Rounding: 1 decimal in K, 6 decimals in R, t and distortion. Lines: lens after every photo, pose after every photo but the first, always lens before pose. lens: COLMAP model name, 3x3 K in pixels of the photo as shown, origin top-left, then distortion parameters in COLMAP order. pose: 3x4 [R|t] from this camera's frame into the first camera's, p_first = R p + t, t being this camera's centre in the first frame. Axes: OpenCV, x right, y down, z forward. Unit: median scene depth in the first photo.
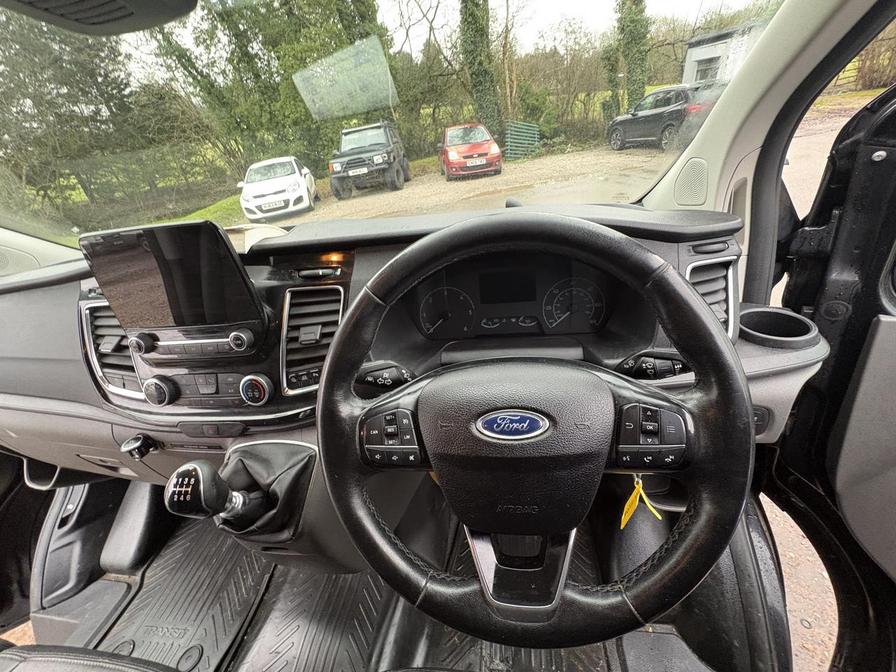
lens RADIAL K [[360.9, 0, 446.6], [0, 360.9, 334.5], [0, 0, 1]] dist [0.003537, 0.000082]
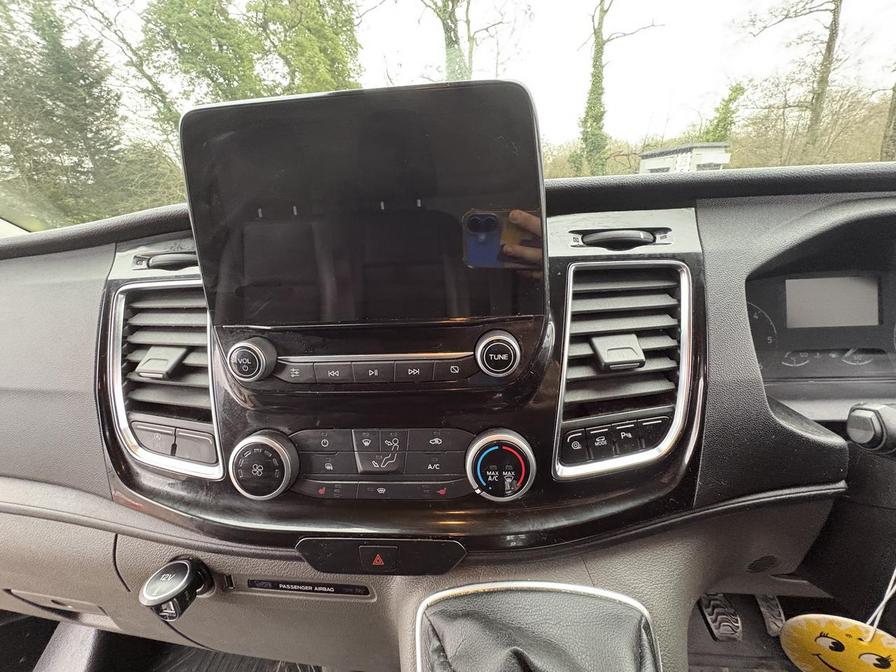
lens RADIAL K [[358.8, 0, 443.7], [0, 358.8, 335.1], [0, 0, 1]] dist [0.001585, 0.000577]
pose [[0.994924, 0.050272, 0.087171, -0.607648], [-0.033085, 0.981528, -0.188437, 0.072471], [-0.095034, 0.184596, 0.978209, 0.490075]]
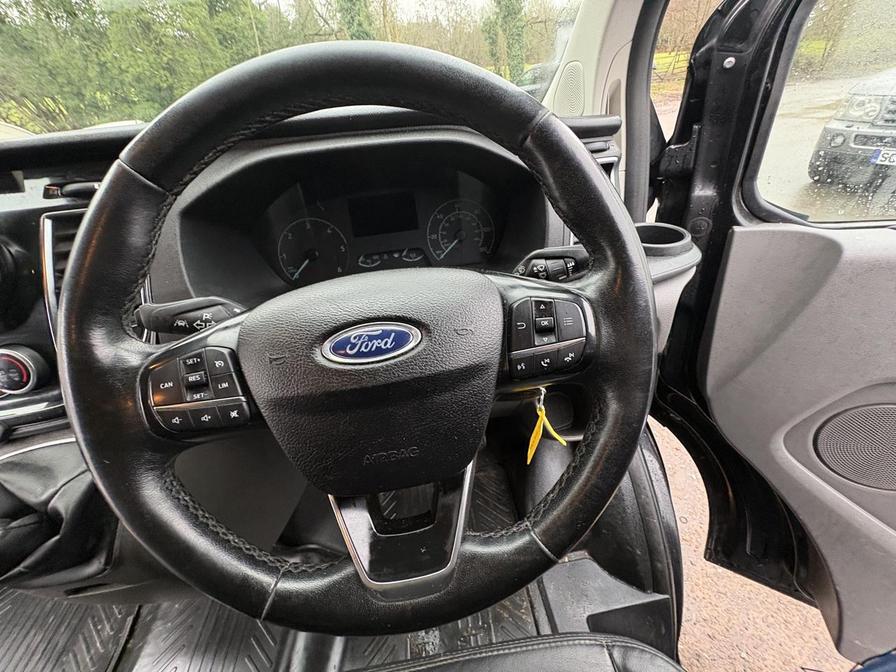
lens RADIAL K [[360.9, 0, 446.6], [0, 360.9, 334.5], [0, 0, 1]] dist [0.003537, 0.000082]
pose [[0.966564, -0.108942, 0.232132, 0.090545], [0.096815, 0.993304, 0.063043, 0.114343], [-0.237446, -0.038461, 0.970639, 0.151308]]
